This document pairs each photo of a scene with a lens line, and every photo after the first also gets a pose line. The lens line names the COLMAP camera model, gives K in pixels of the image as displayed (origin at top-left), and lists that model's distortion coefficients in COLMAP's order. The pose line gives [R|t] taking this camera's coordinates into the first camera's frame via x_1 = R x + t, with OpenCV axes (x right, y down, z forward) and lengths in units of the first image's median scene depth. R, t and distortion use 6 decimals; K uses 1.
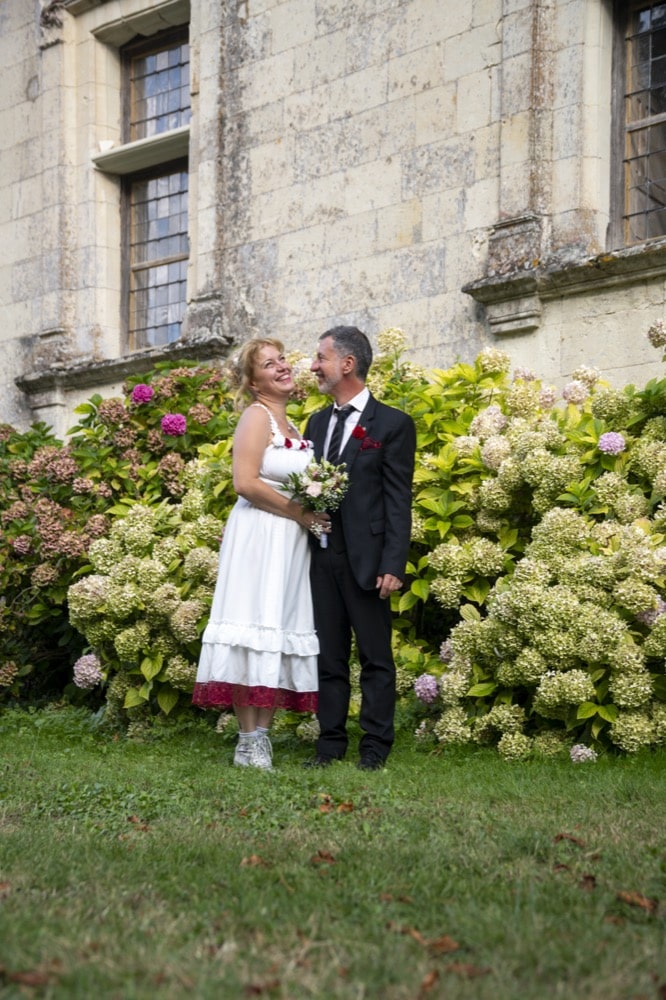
lens RADIAL K [[1656.0, 0, 317.5], [0, 1656.0, 514.3], [0, 0, 1]] dist [0.339876, -0.010186]
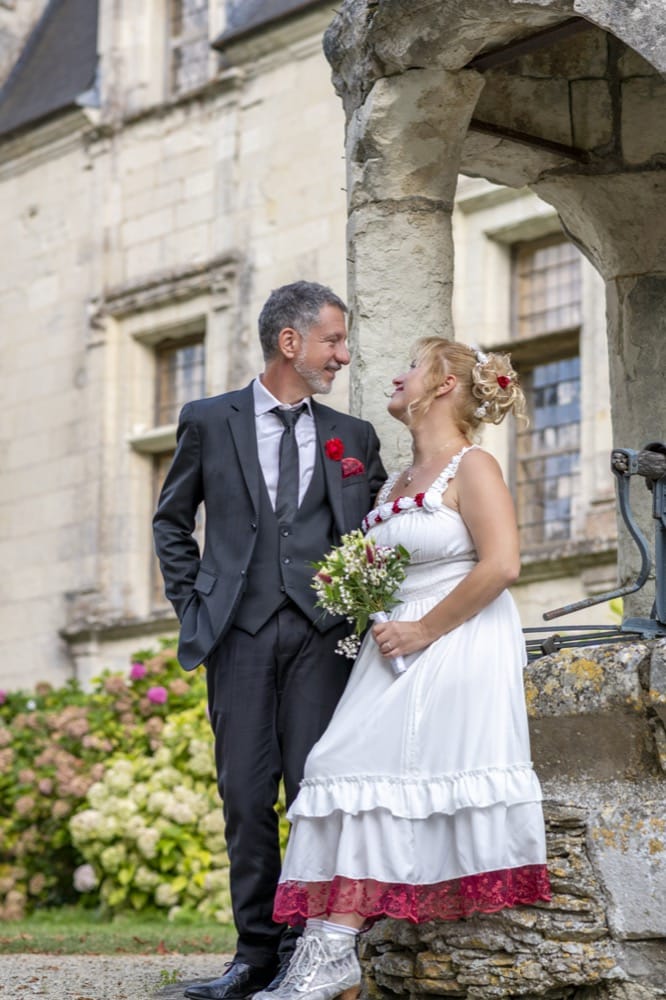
lens RADIAL K [[2550.2, 0, 329.9], [0, 2550.2, 499.5], [0, 0, 1]] dist [0.050745, 0.225010]
pose [[0.995213, -0.009608, -0.097261, 0.254253], [0.002227, 0.997127, -0.075719, -0.056241], [0.097709, 0.075140, 0.992374, -1.042032]]
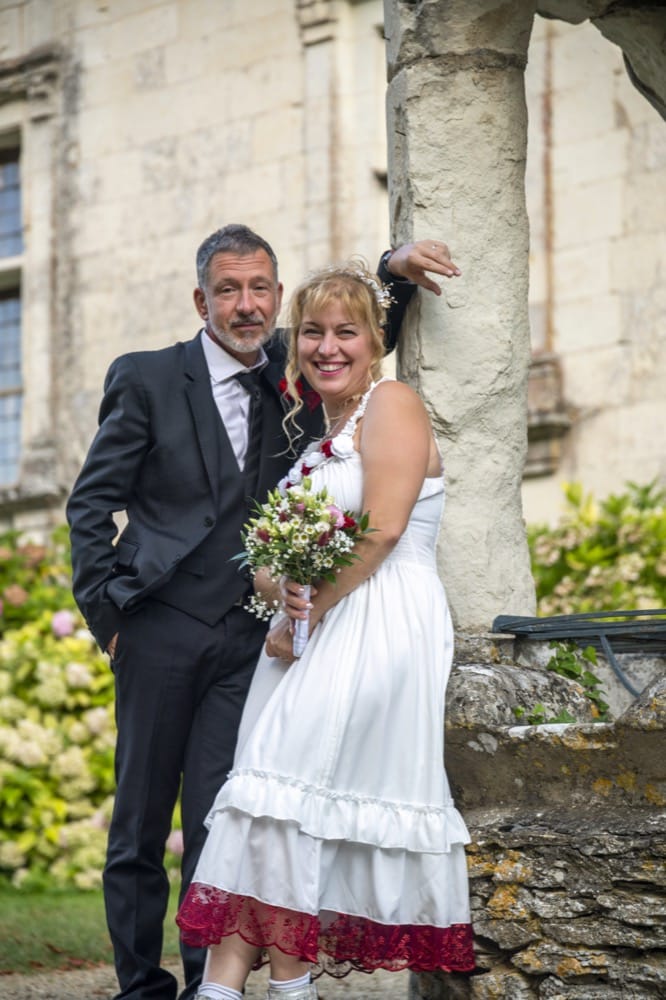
lens RADIAL K [[3043.0, 0, 333.6], [0, 3043.0, 510.2], [0, 0, 1]] dist [0.793800, -0.443156]
pose [[0.999667, -0.017018, -0.019412, 0.181165], [0.016762, 0.999772, -0.013260, -0.087480], [0.019633, 0.012931, 0.999724, -1.018619]]
